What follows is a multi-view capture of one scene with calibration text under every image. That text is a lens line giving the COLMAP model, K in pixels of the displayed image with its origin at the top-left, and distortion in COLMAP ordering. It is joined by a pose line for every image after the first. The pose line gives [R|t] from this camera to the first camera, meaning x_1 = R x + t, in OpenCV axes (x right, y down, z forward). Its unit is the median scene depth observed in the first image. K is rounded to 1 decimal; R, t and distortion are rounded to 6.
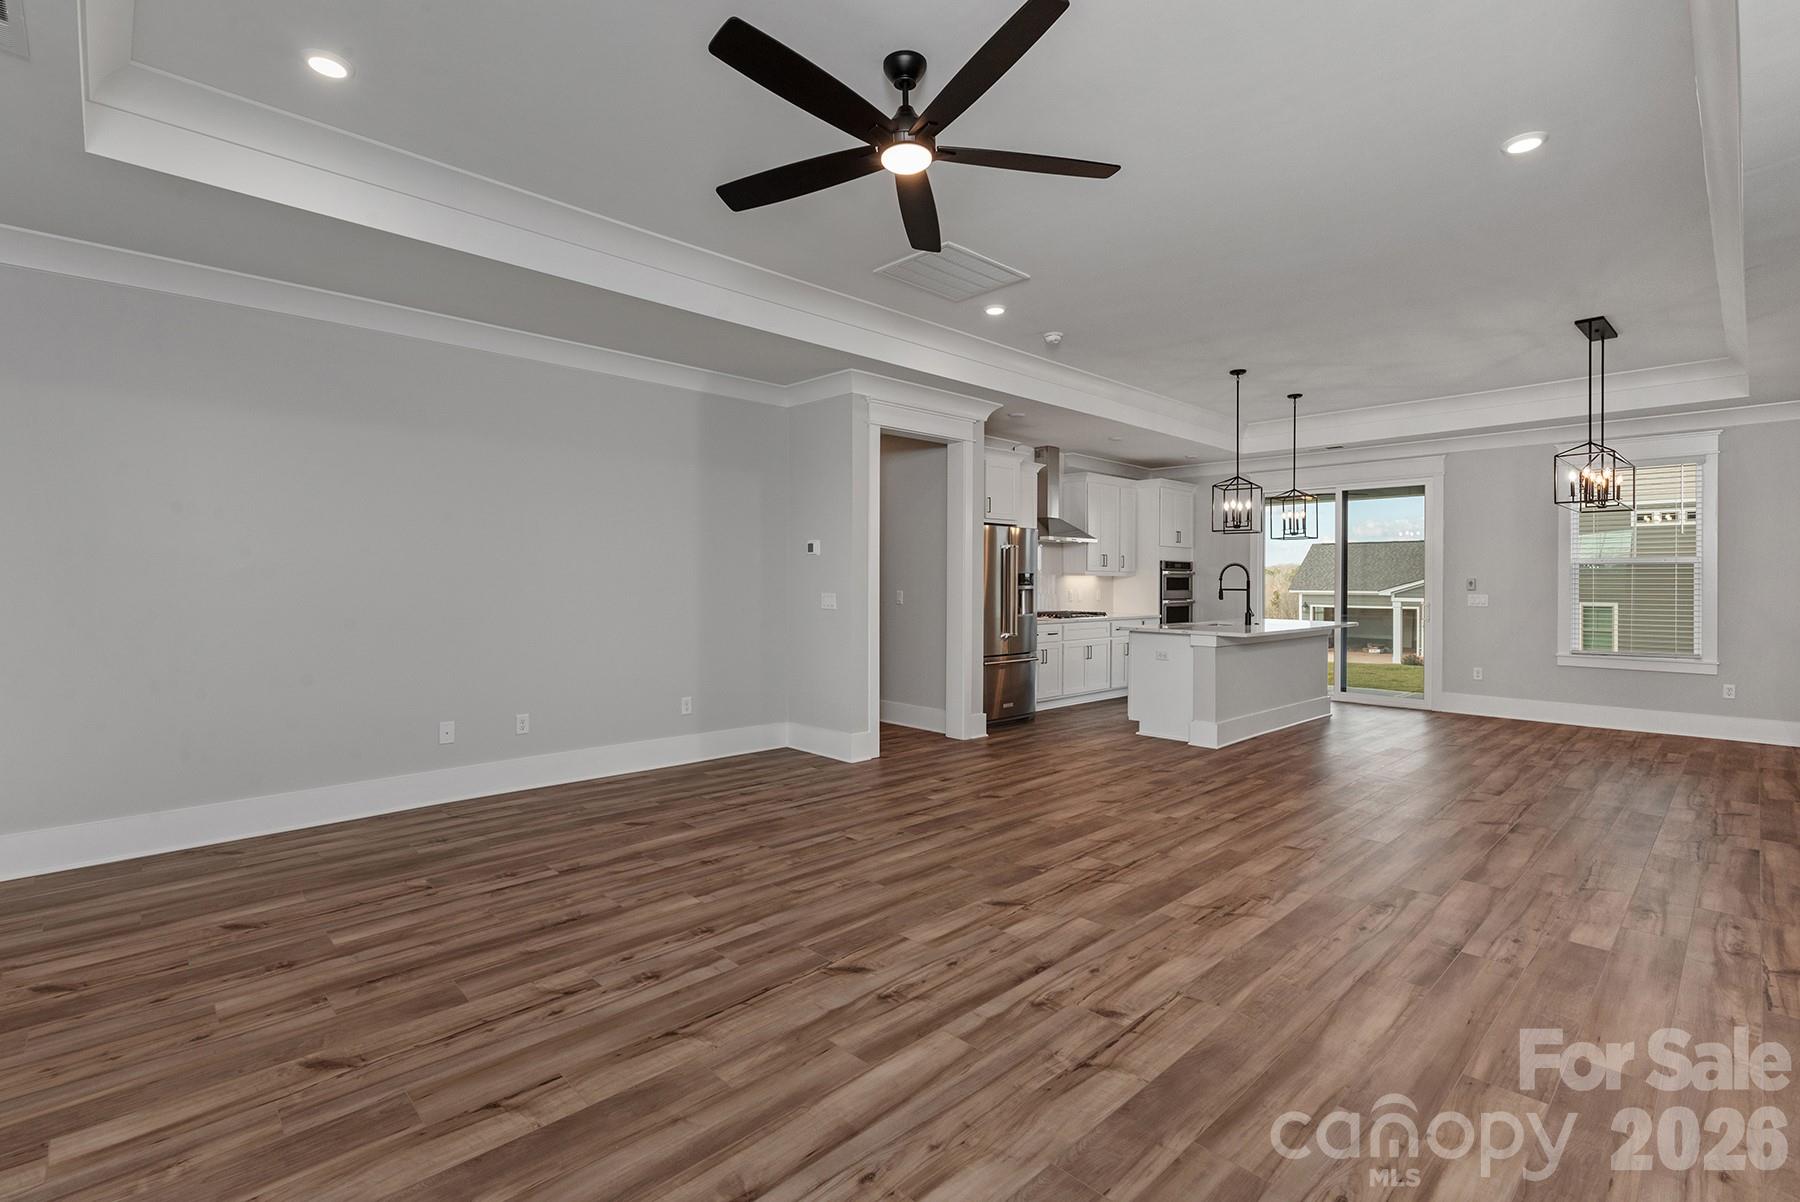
lens RADIAL K [[818.4, 0, 890.5], [0, 818.4, 591.9], [0, 0, 1]] dist [0.001753, -0.002278]
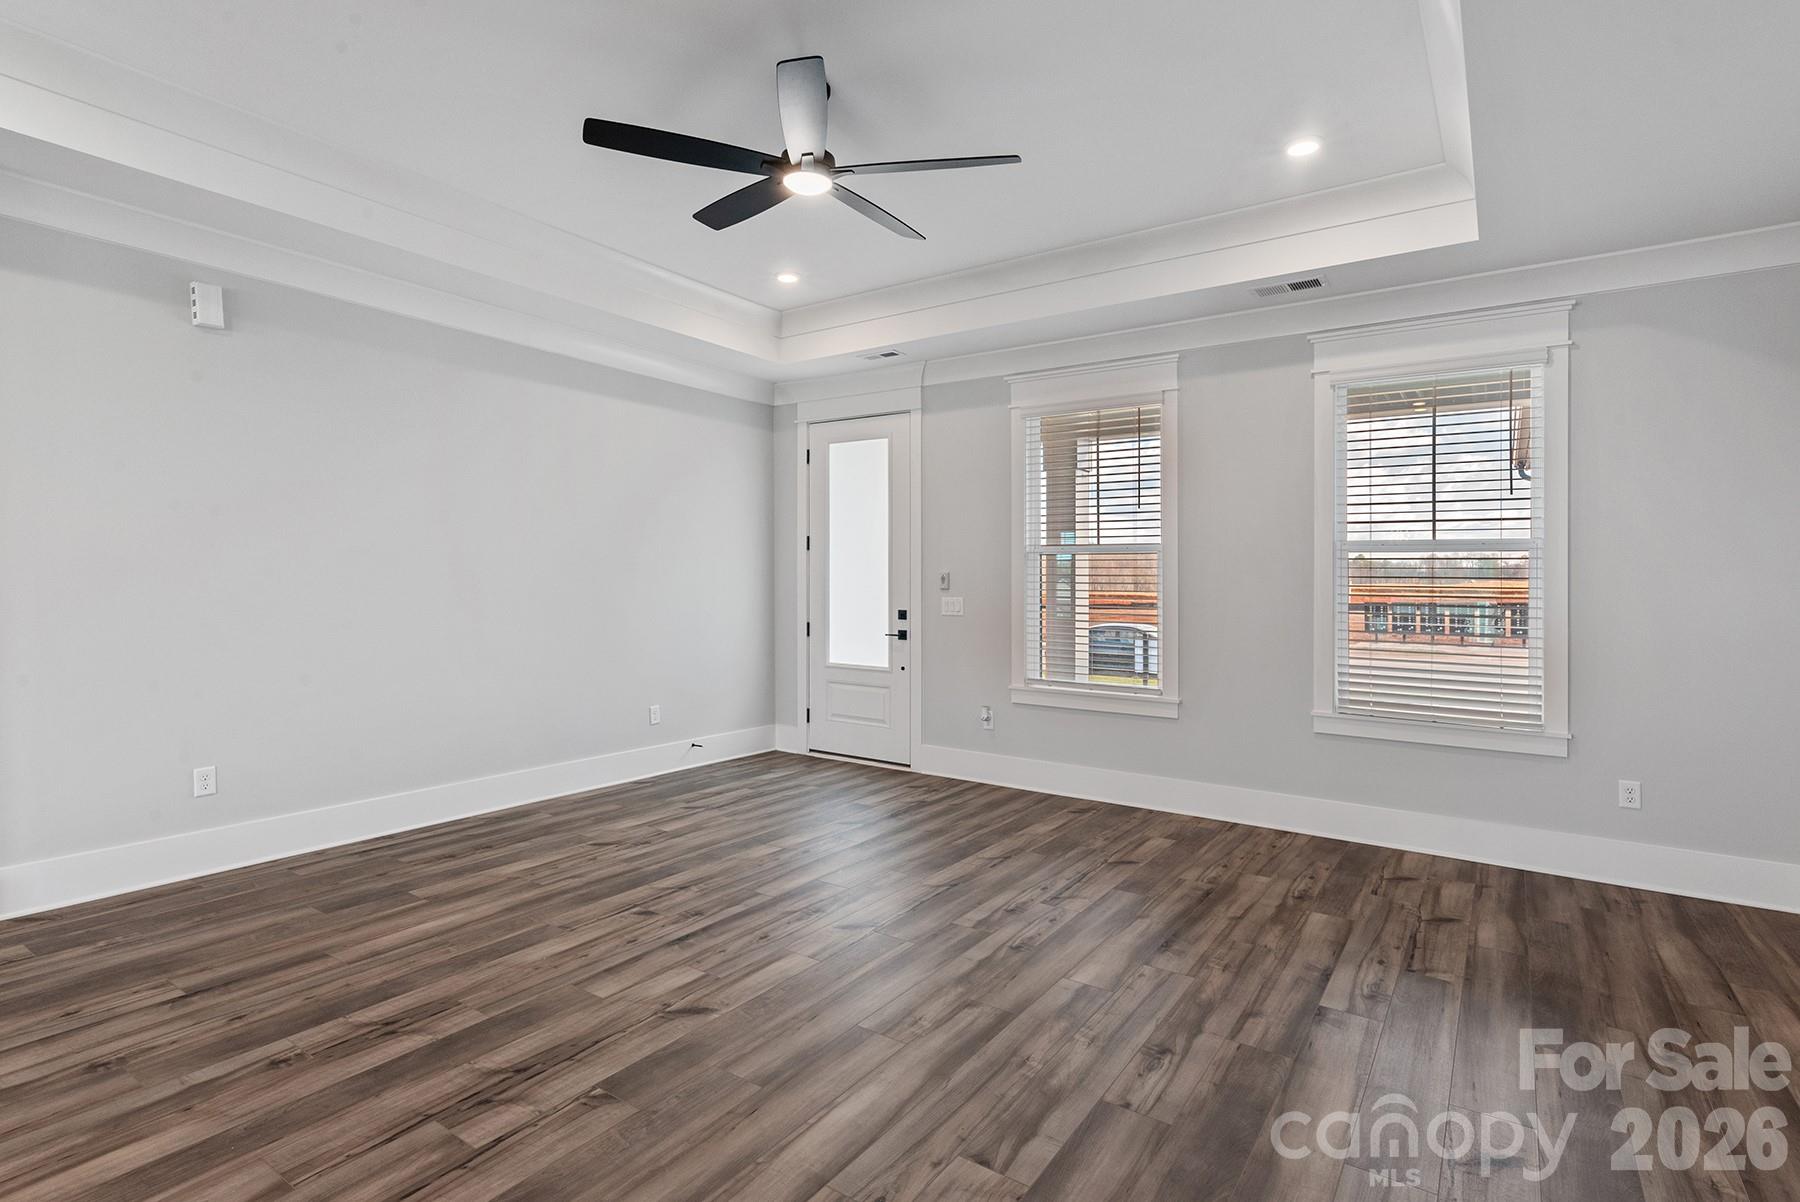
lens RADIAL K [[885.7, 0, 887.9], [0, 885.7, 594.2], [0, 0, 1]] dist [0.002816, -0.000584]
pose [[-0.980947, -0.010730, -0.193979, 0.135185], [-0.016331, 0.999494, 0.027295, -0.031185], [0.193588, 0.029943, -0.980626, 1.993818]]
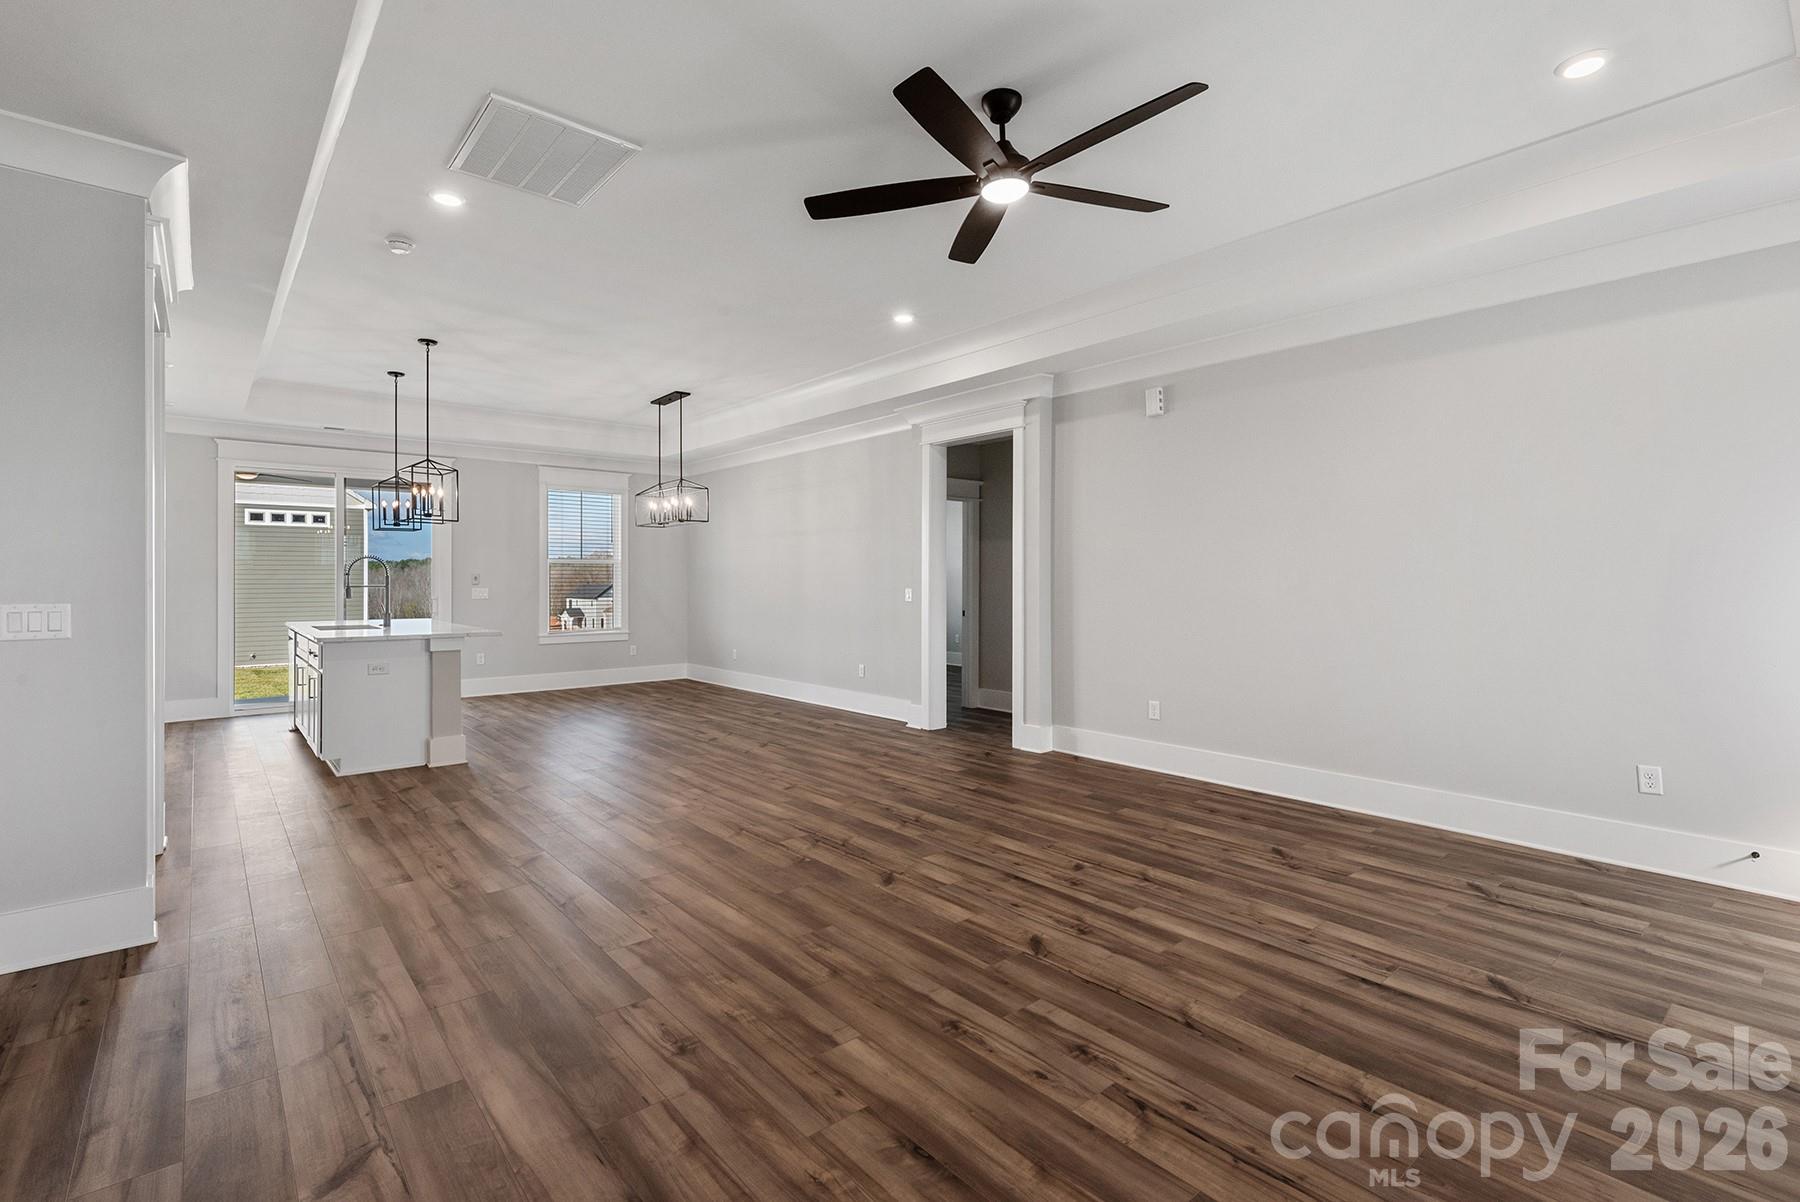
lens RADIAL K [[818.4, 0, 899.3], [0, 818.4, 584.4], [0, 0, 1]] dist [0.001753, -0.002278]
pose [[0.059470, -0.010274, 0.998177, -1.004433], [0.013159, 0.999868, 0.009507, -0.014004], [-0.998143, 0.012570, 0.059597, 1.002490]]
